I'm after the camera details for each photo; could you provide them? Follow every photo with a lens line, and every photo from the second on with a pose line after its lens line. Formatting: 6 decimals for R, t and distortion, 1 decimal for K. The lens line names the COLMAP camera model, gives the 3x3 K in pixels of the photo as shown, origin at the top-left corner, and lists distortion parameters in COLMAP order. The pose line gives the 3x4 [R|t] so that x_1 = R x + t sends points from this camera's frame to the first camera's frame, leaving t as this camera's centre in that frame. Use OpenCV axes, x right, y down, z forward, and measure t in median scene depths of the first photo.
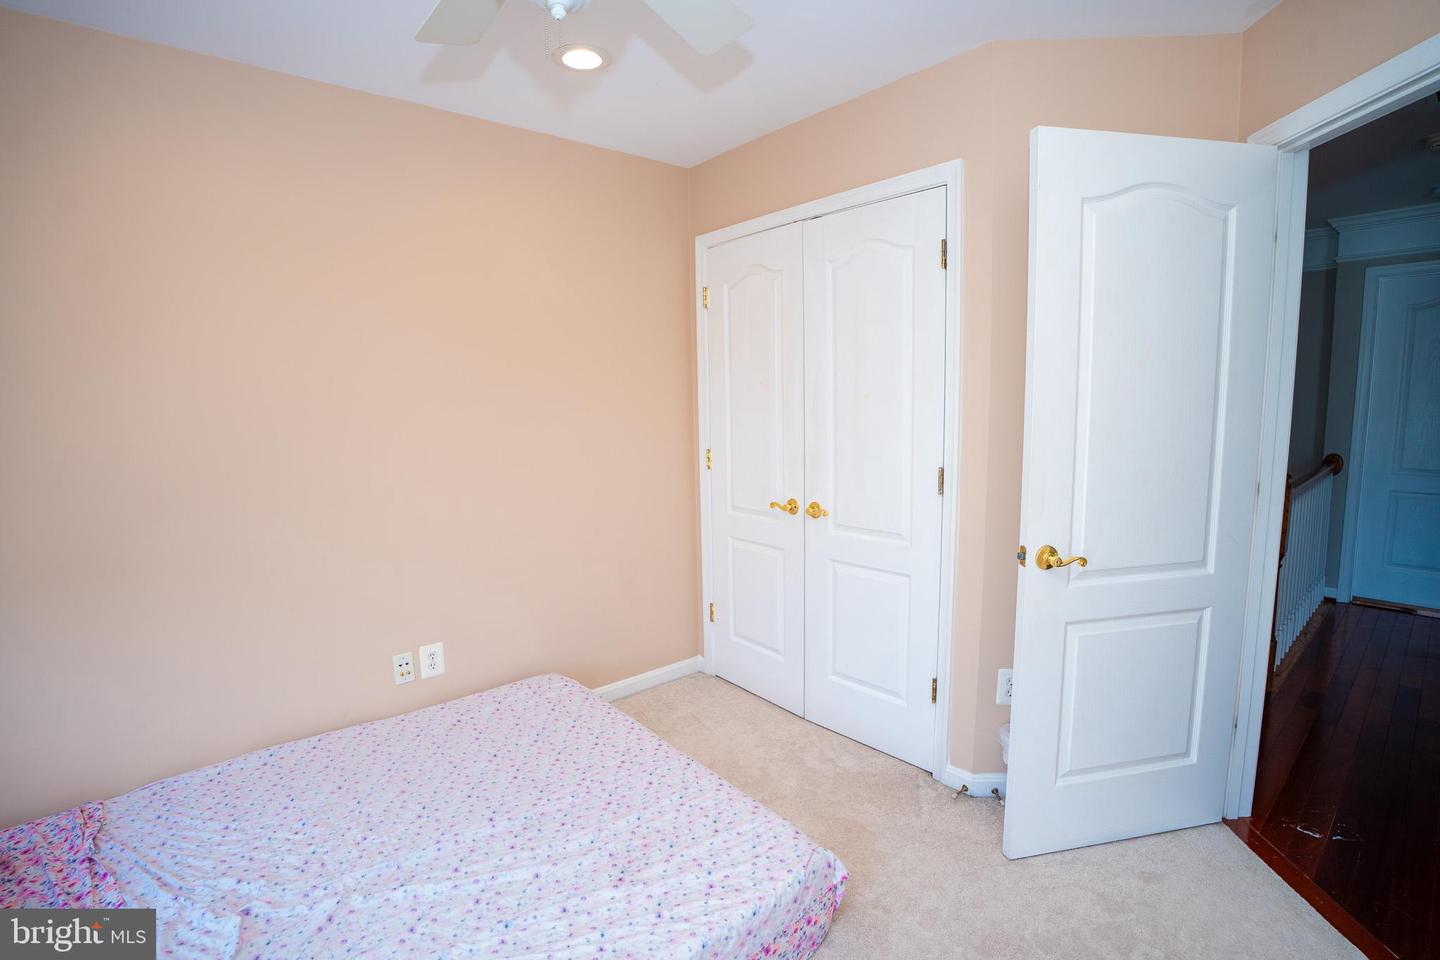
lens RADIAL K [[660.5, 0, 720.0], [0, 660.5, 480.0], [0, 0, 1]] dist [-0.075744, 0.023738]
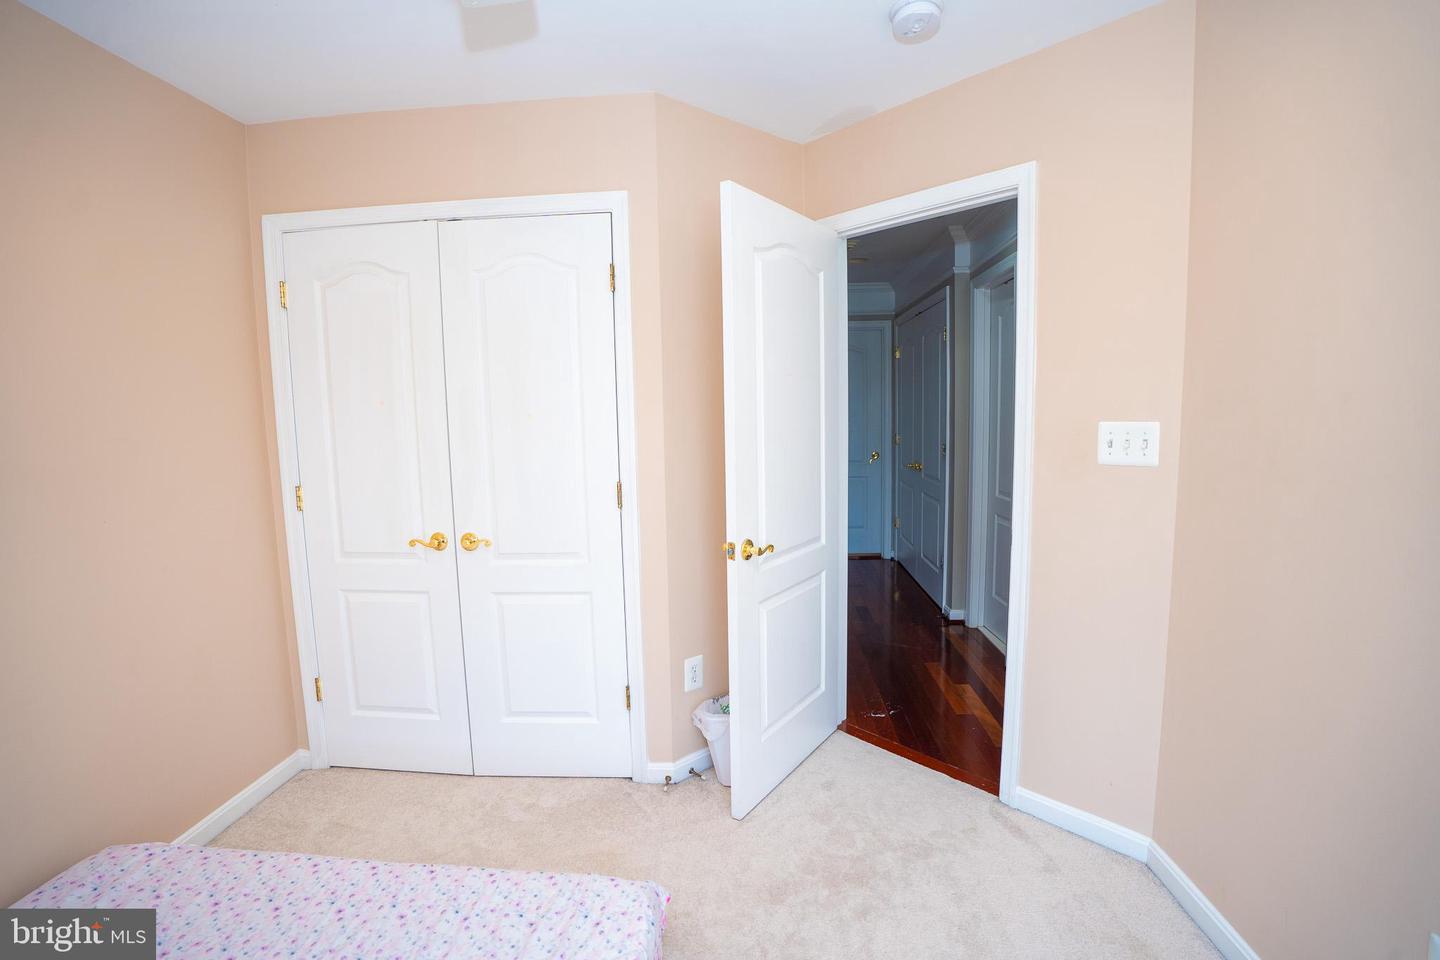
lens RADIAL K [[652.4, 0, 719.7], [0, 652.4, 478.3], [0, 0, 1]] dist [-0.076875, 0.021701]
pose [[0.708594, -0.074222, 0.701702, -0.261264], [0.098083, 0.995159, 0.006217, -0.014838], [-0.698766, 0.064420, 0.712443, 0.145142]]
